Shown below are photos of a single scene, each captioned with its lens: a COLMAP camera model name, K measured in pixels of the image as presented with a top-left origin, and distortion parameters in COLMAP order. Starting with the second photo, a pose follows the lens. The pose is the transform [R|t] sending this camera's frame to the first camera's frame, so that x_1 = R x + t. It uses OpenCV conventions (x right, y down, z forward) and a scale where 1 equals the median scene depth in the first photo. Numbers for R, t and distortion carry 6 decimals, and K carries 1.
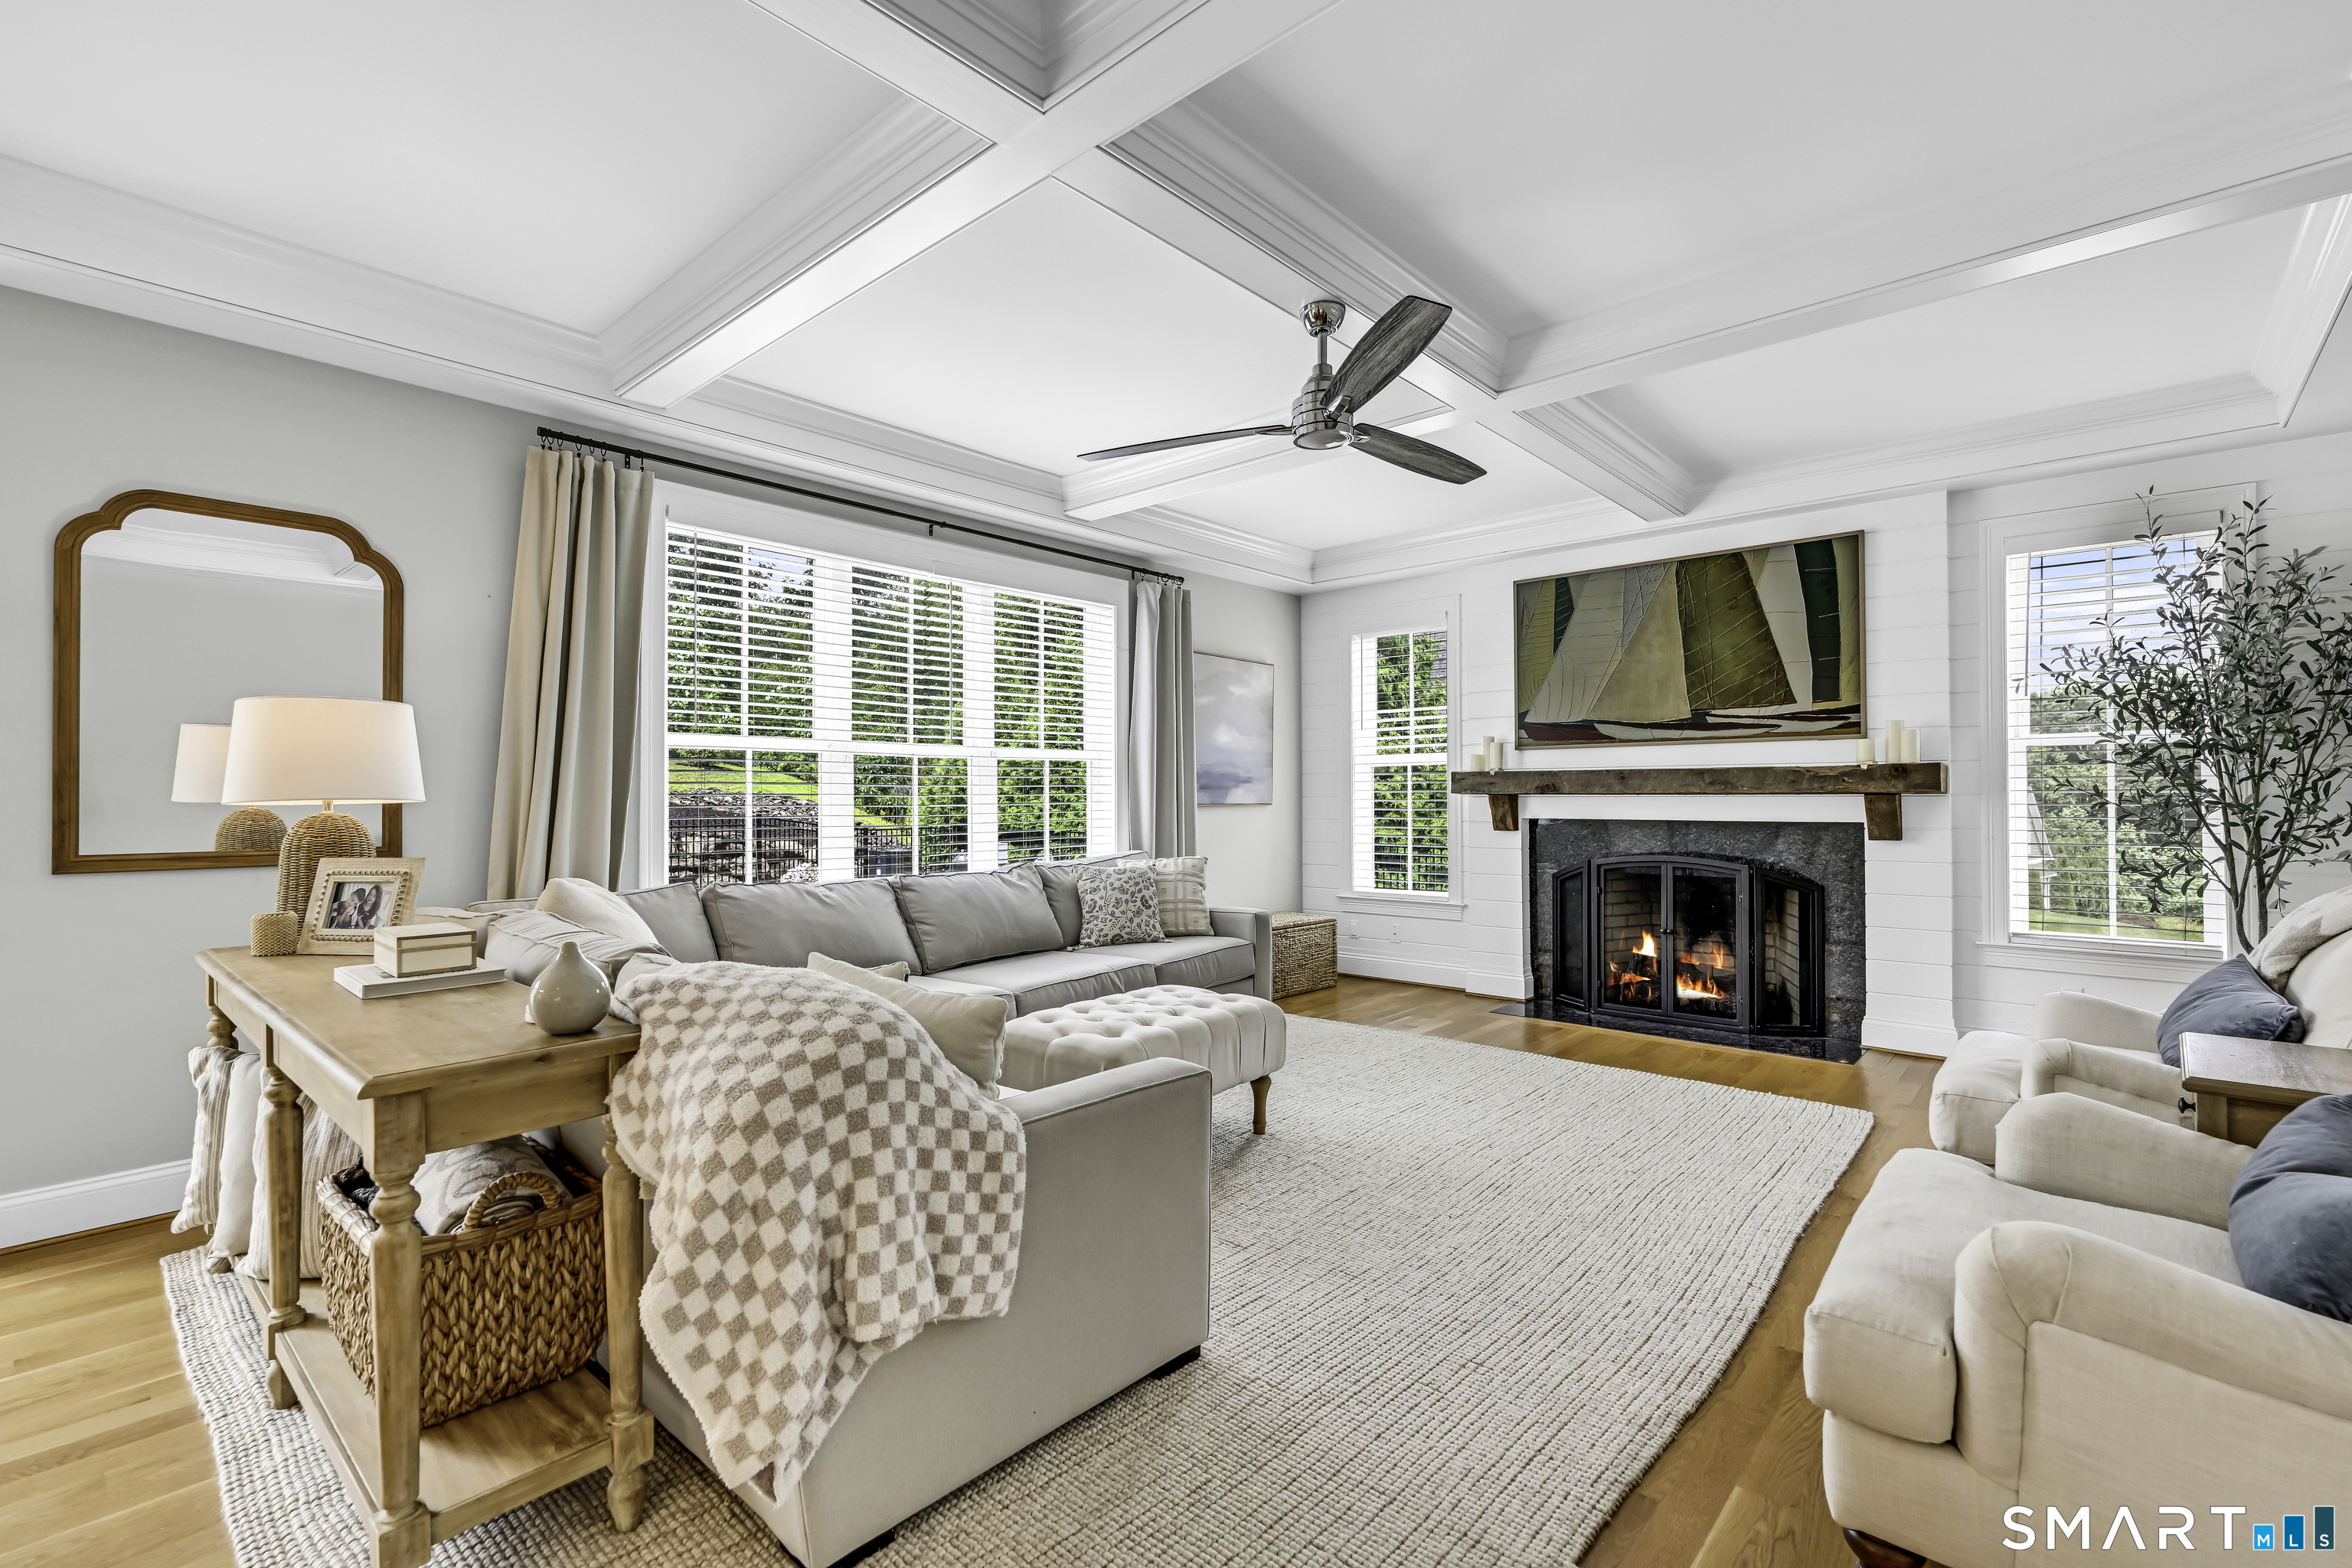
lens RADIAL K [[1044.8, 0, 1170.0], [0, 1044.8, 790.6], [0, 0, 1]] dist [-0.003222, -0.000024]
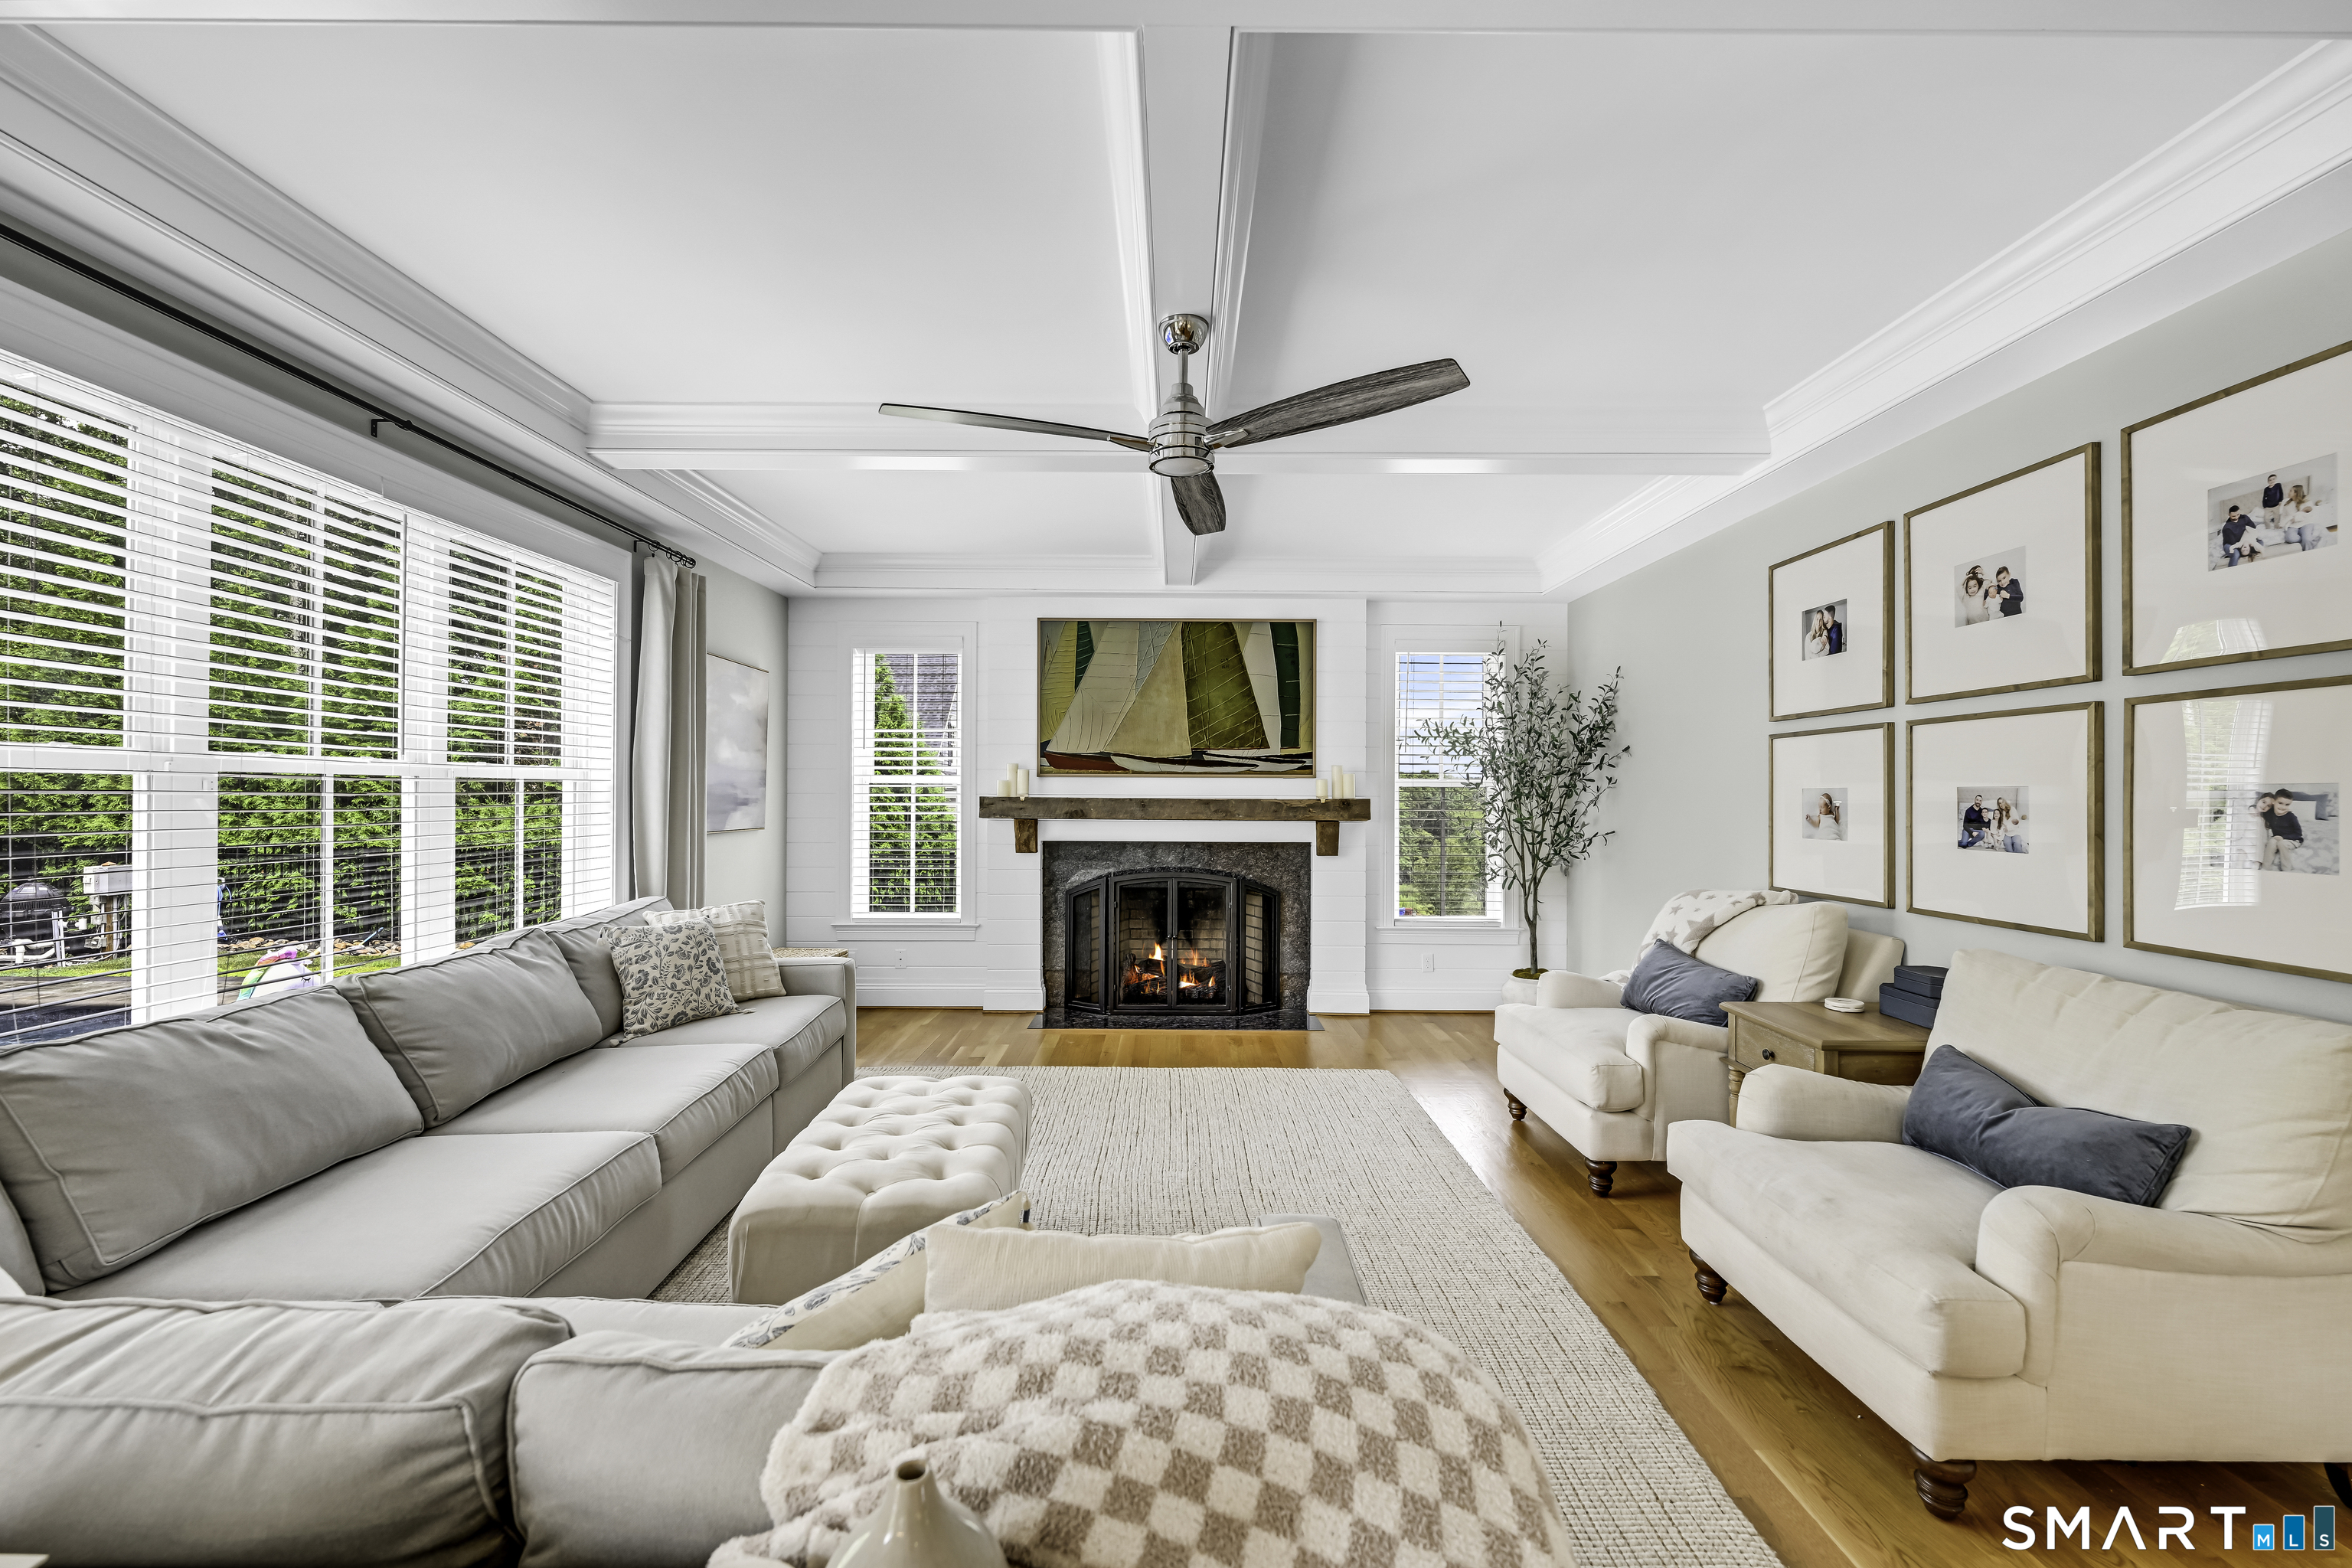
lens RADIAL K [[939.0, 0, 1176.7], [0, 939.0, 788.0], [0, 0, 1]] dist [-0.000606, 0.000322]
pose [[0.738747, 0.010557, 0.673901, -0.232261], [-0.011184, 0.999932, -0.003404, -0.028636], [-0.673891, -0.005022, 0.738814, 0.221552]]
